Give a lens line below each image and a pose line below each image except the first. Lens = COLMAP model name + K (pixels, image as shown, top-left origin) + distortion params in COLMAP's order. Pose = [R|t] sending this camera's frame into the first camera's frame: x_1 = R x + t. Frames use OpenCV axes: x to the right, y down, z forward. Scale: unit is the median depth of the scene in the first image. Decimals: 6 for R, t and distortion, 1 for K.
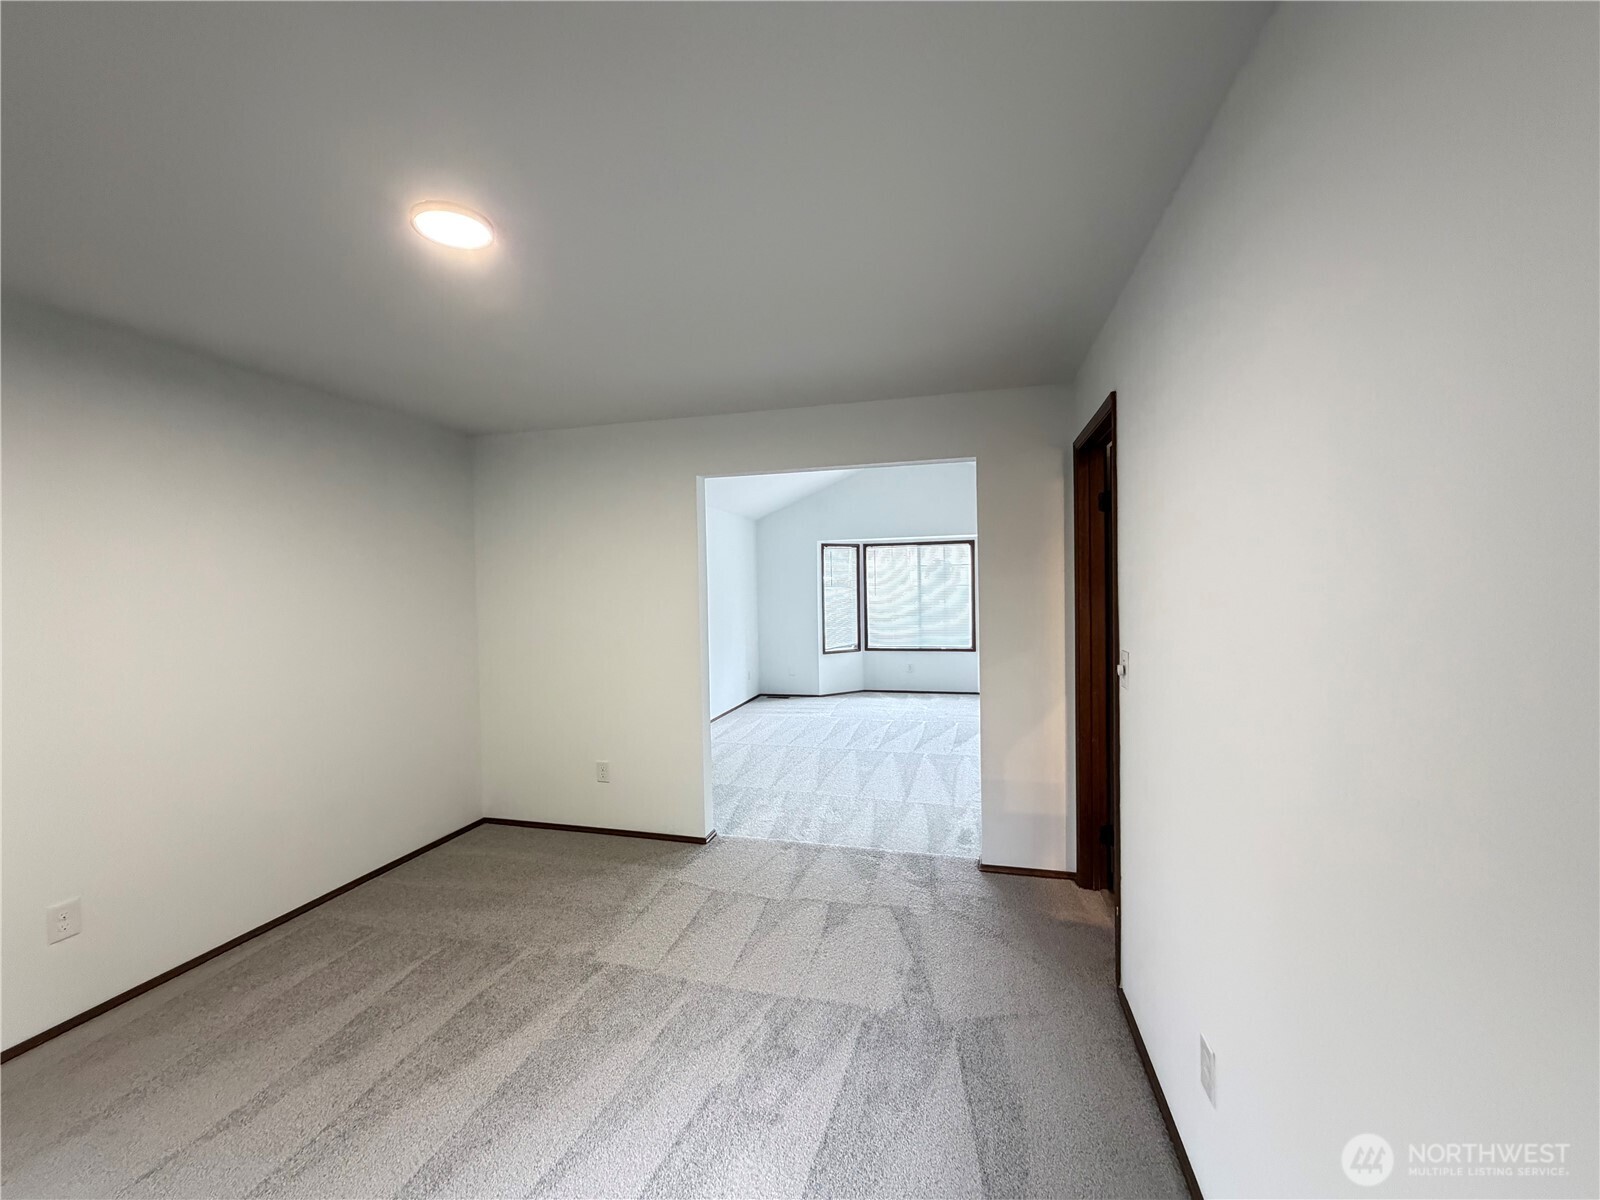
lens RADIAL K [[664.8, 0, 794.0], [0, 664.8, 593.7], [0, 0, 1]] dist [0.054197, 0.000118]
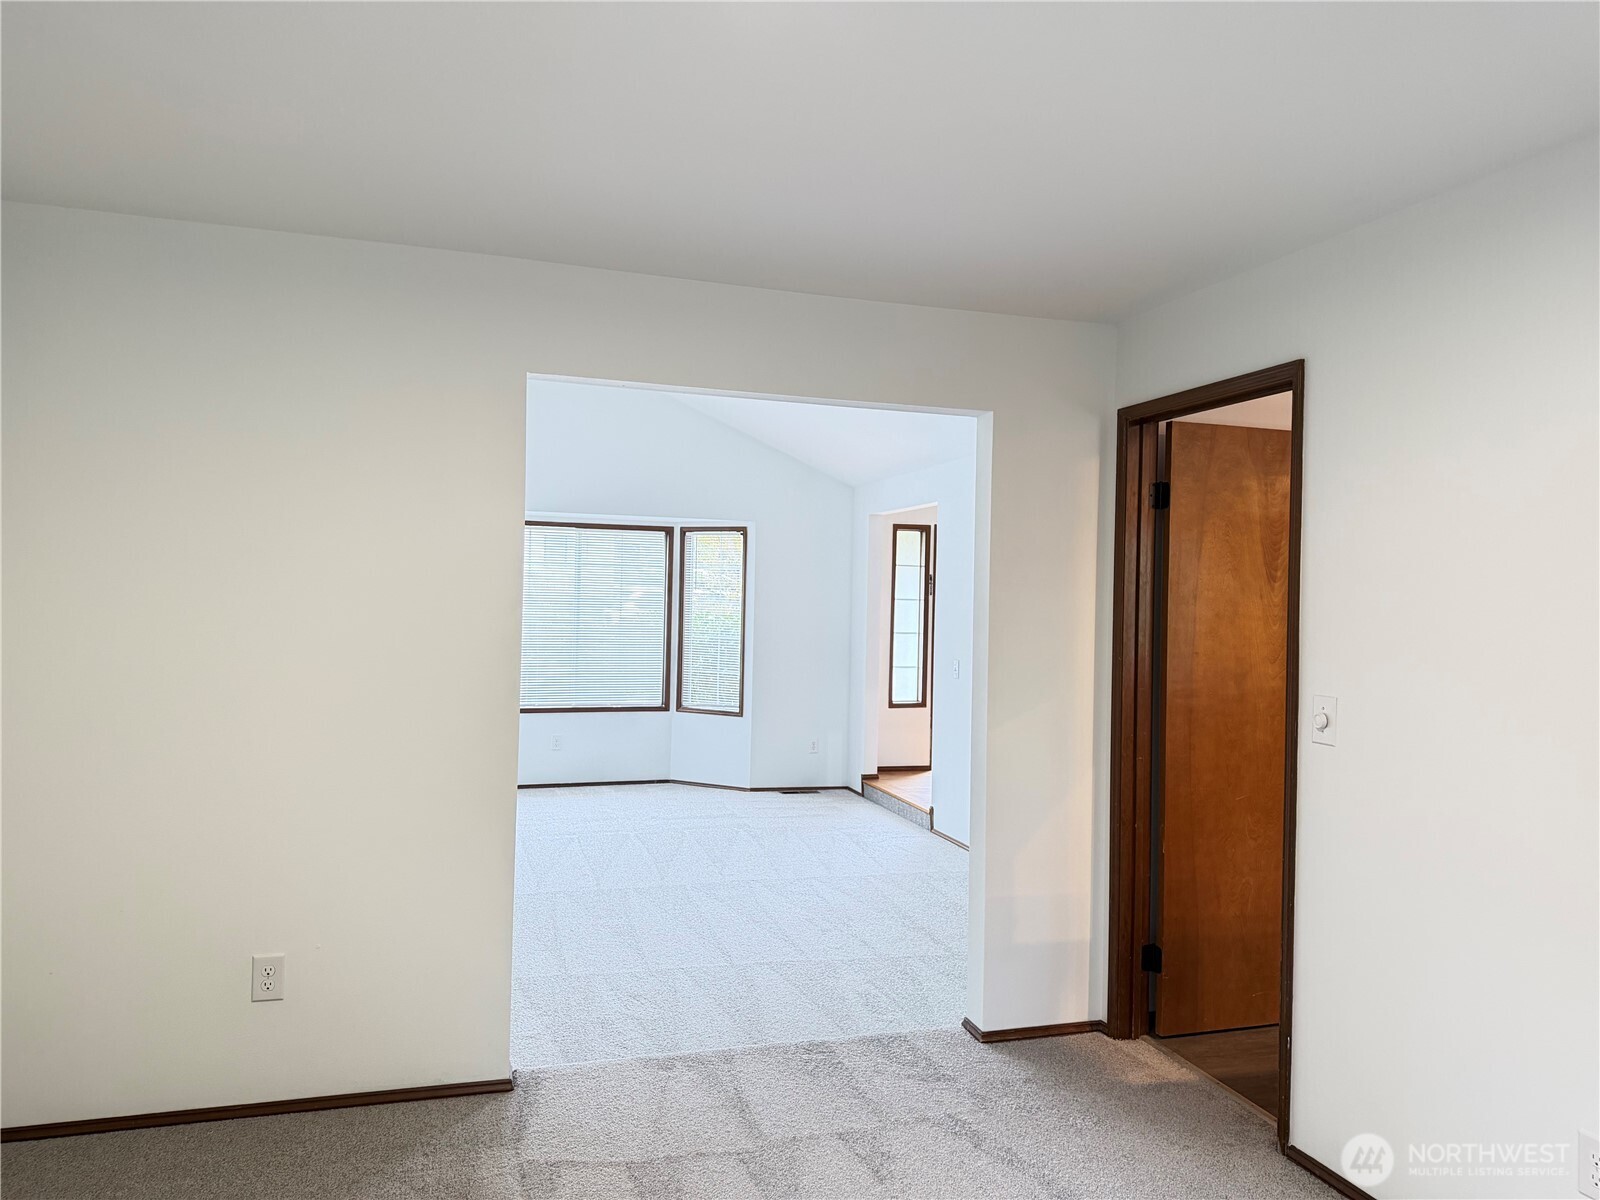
lens RADIAL K [[1139.7, 0, 806.6], [0, 1139.7, 601.0], [0, 0, 1]] dist [0.122376, -0.156121]
pose [[0.840211, 0.042196, 0.540615, -0.487250], [-0.030942, 0.999074, -0.029891, 0.023152], [-0.541376, 0.008387, 0.840739, 0.146253]]
